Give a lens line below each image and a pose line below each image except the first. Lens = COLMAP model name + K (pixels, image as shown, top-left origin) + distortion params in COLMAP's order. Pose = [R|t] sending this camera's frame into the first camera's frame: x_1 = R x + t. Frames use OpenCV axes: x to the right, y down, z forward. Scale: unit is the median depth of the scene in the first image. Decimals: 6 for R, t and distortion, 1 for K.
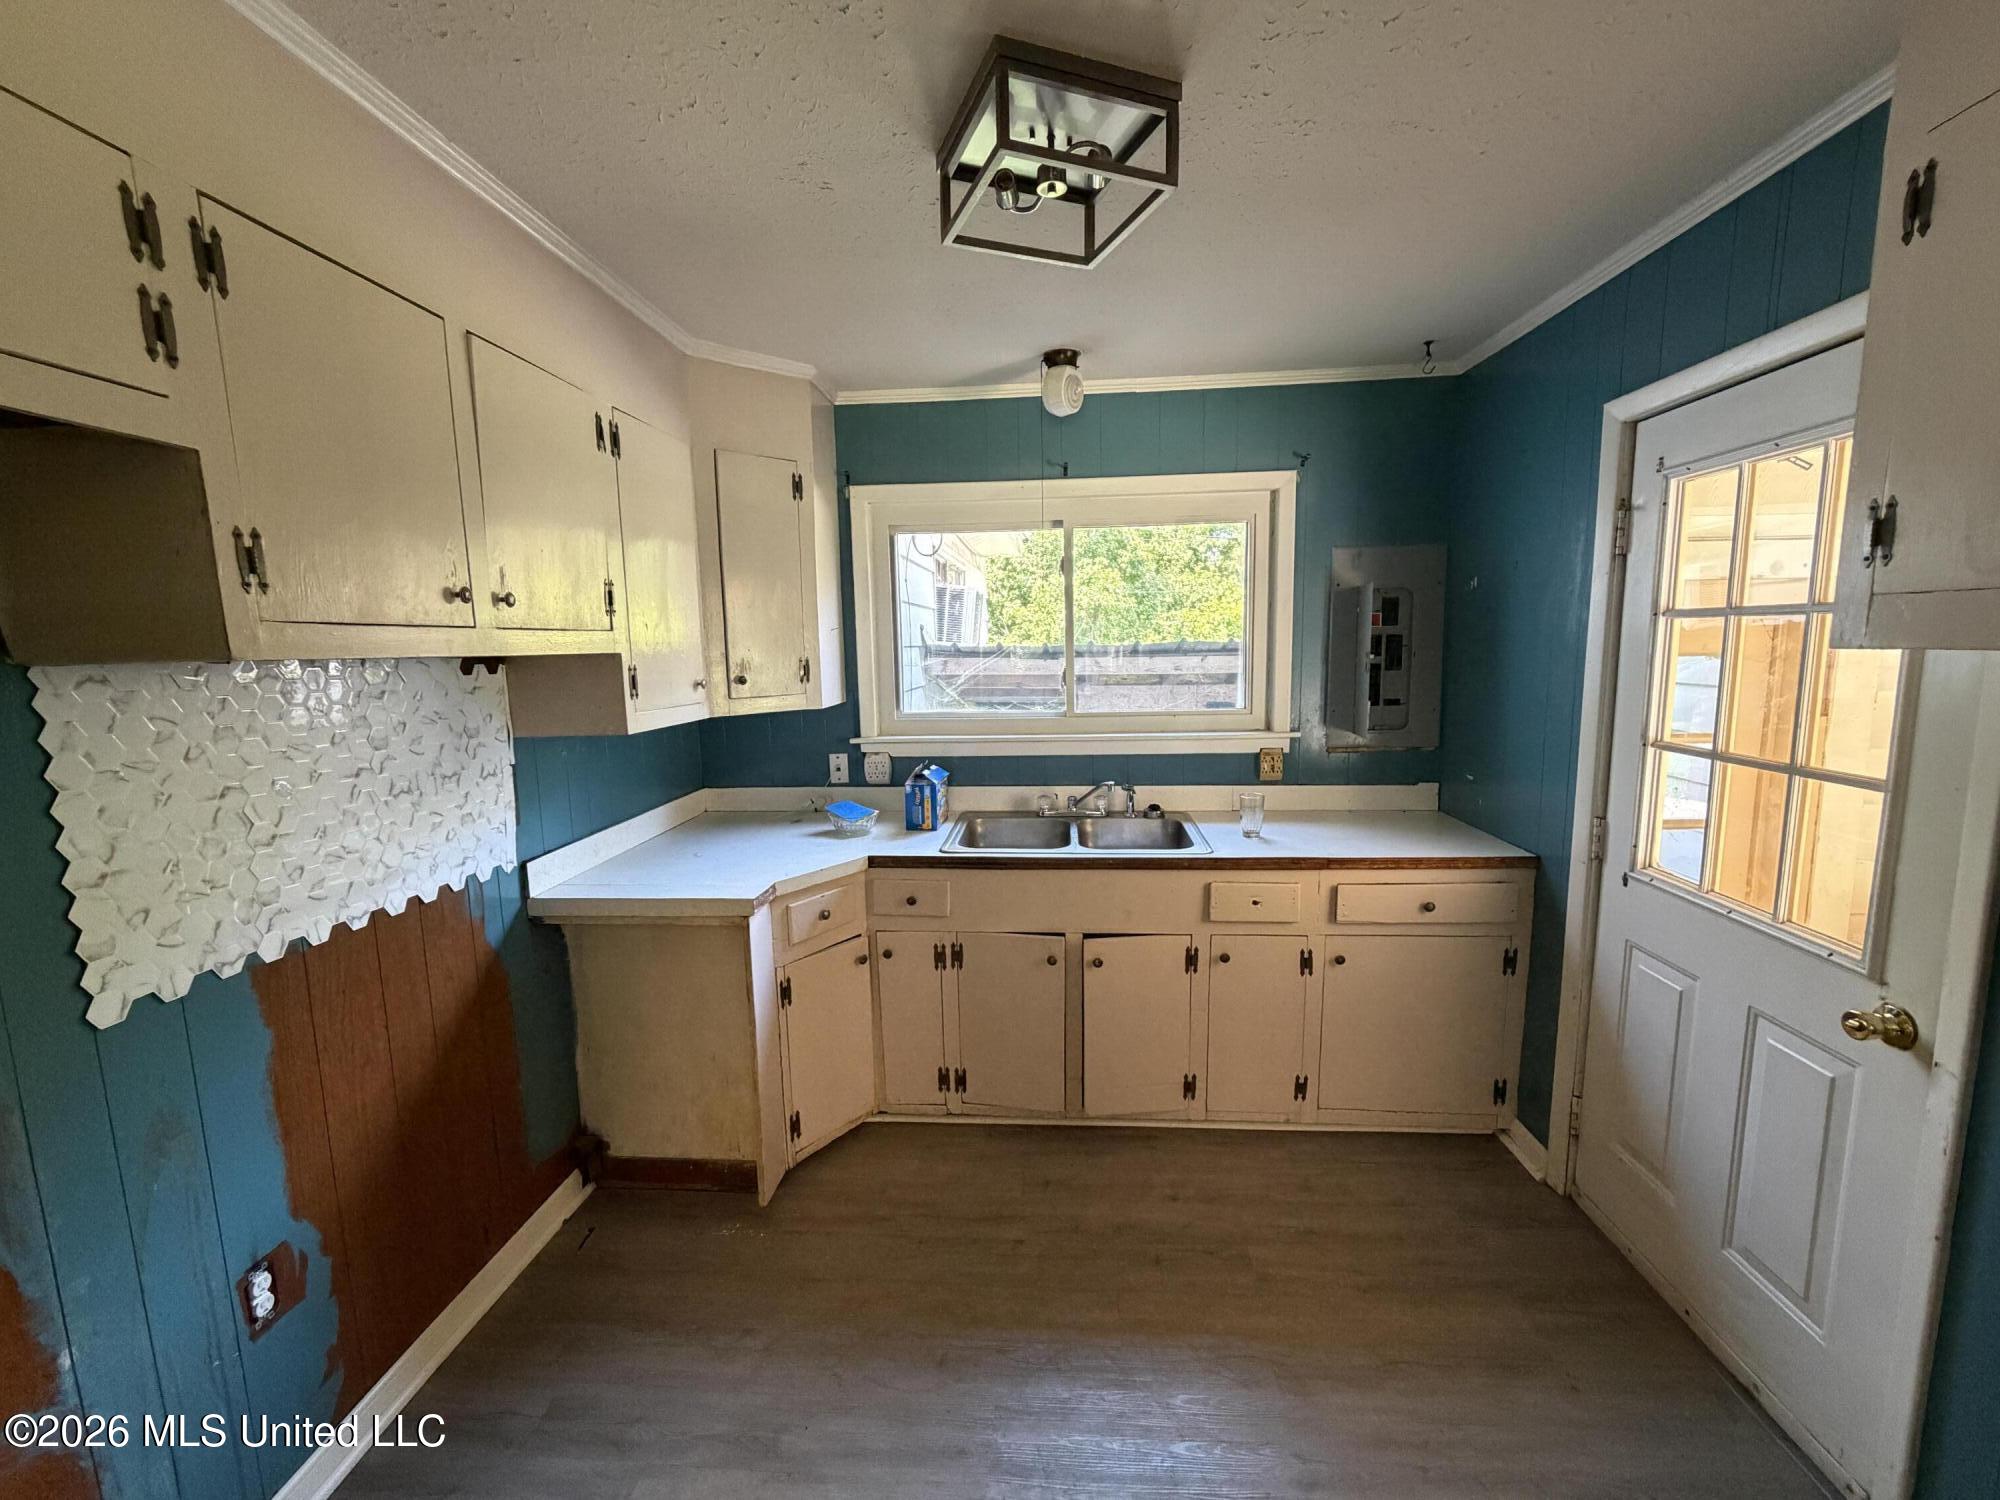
lens RADIAL K [[797.8, 0, 993.1], [0, 797.8, 752.5], [0, 0, 1]] dist [0.001236, -0.000465]
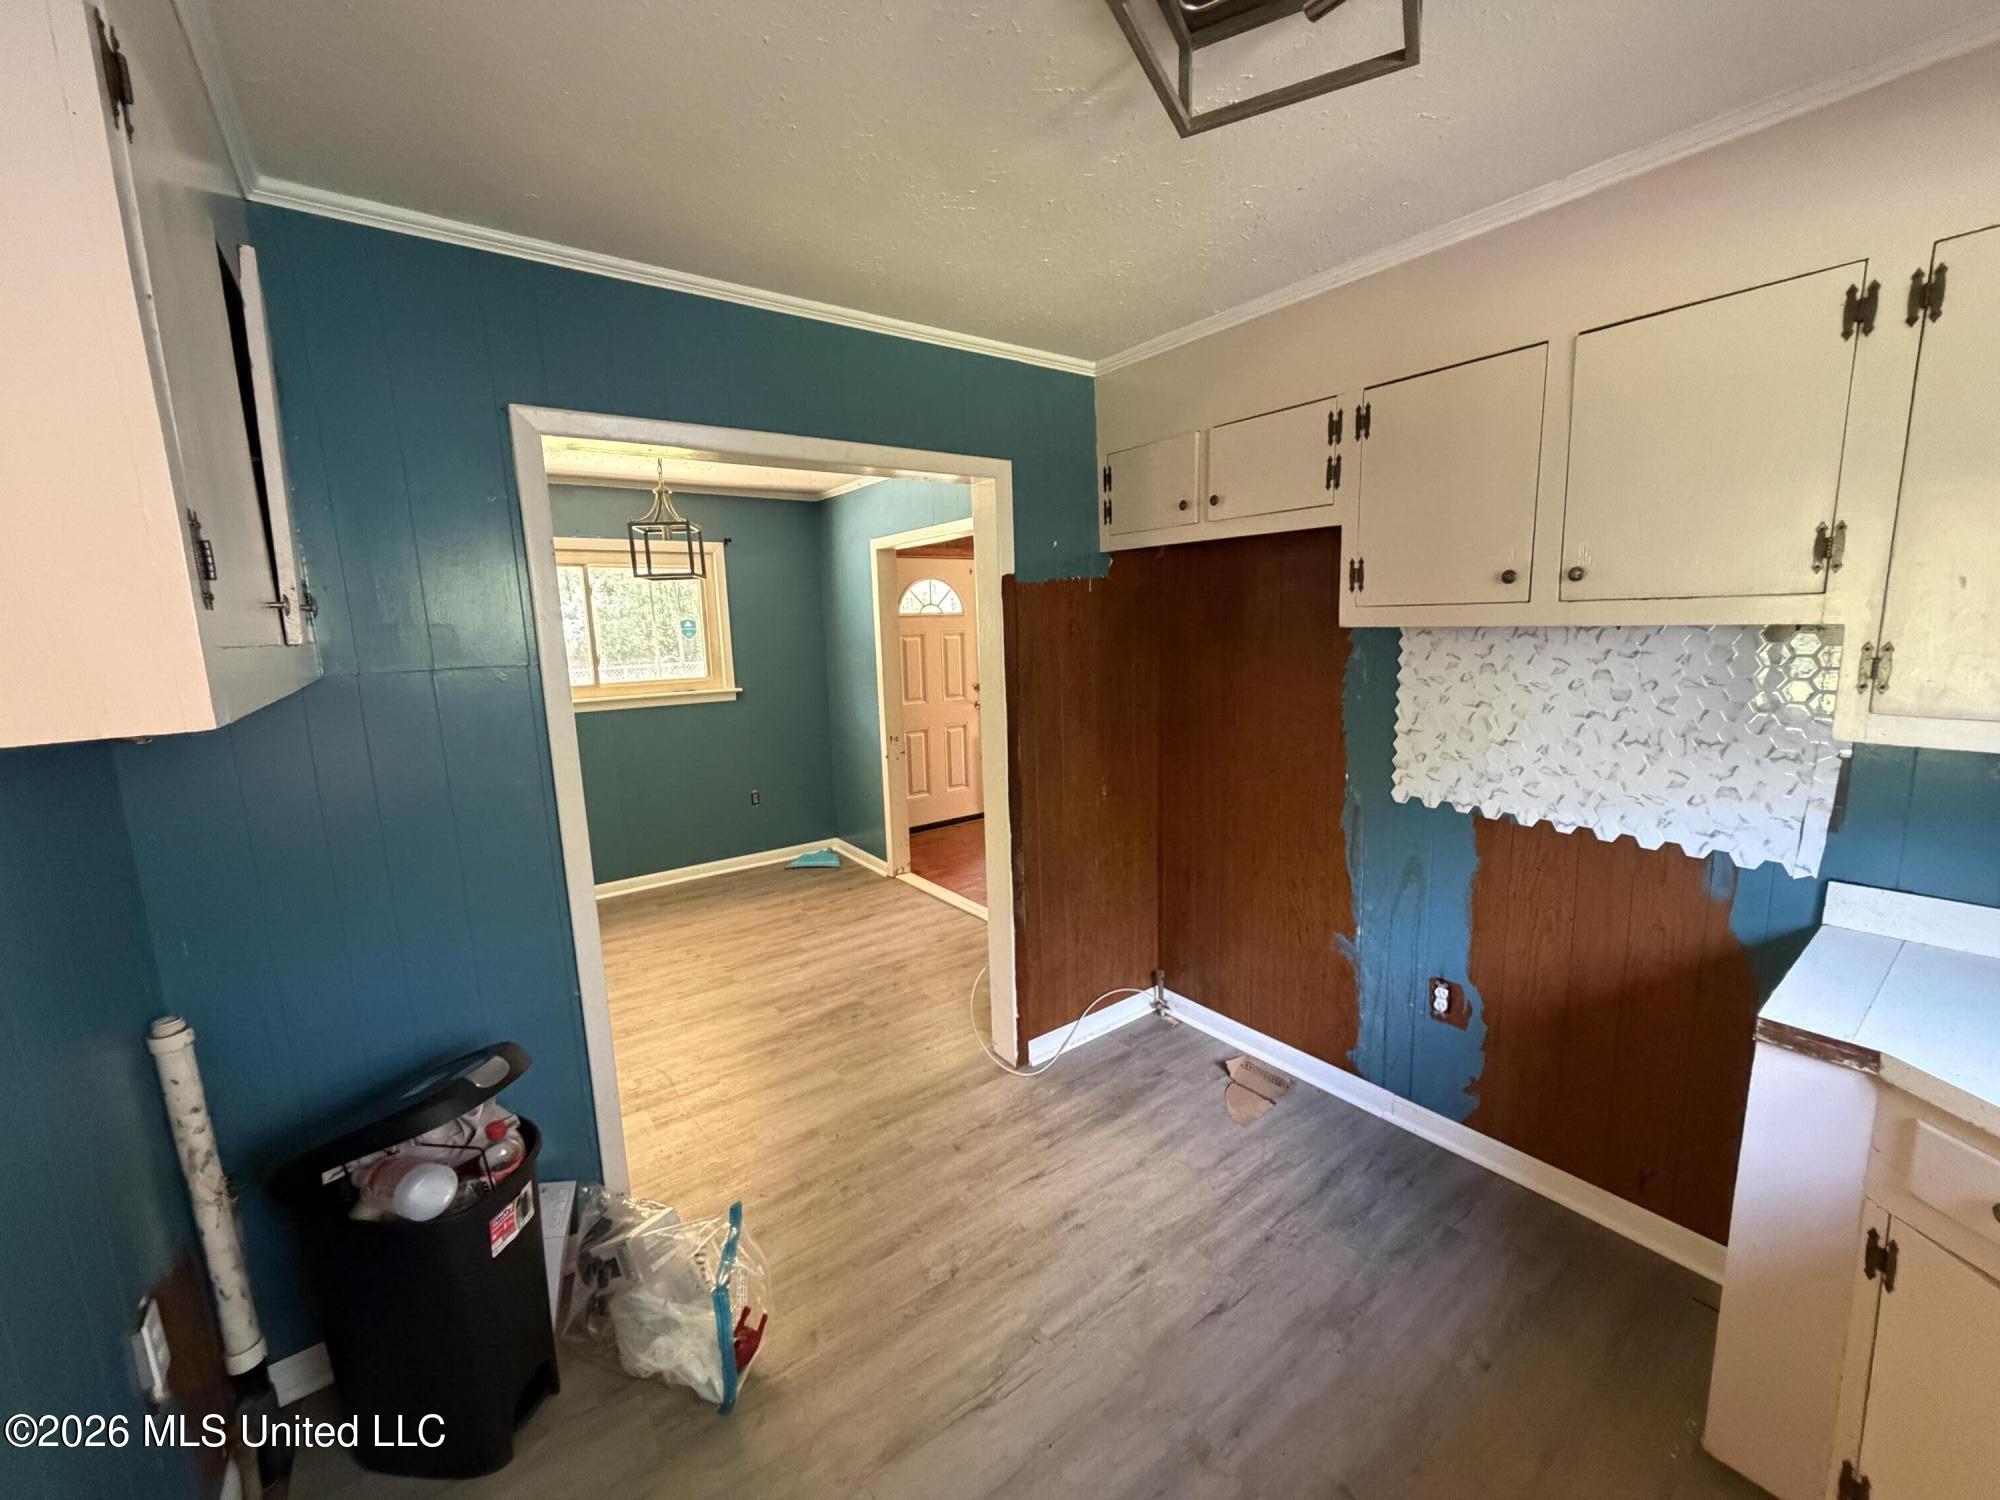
lens RADIAL K [[797.8, 0, 993.1], [0, 797.8, 752.5], [0, 0, 1]] dist [0.001236, -0.000465]
pose [[-0.756619, 0.157327, -0.634647, 0.698419], [-0.038360, 0.958269, 0.283284, -0.232935], [0.652730, 0.238683, -0.719009, 1.298885]]
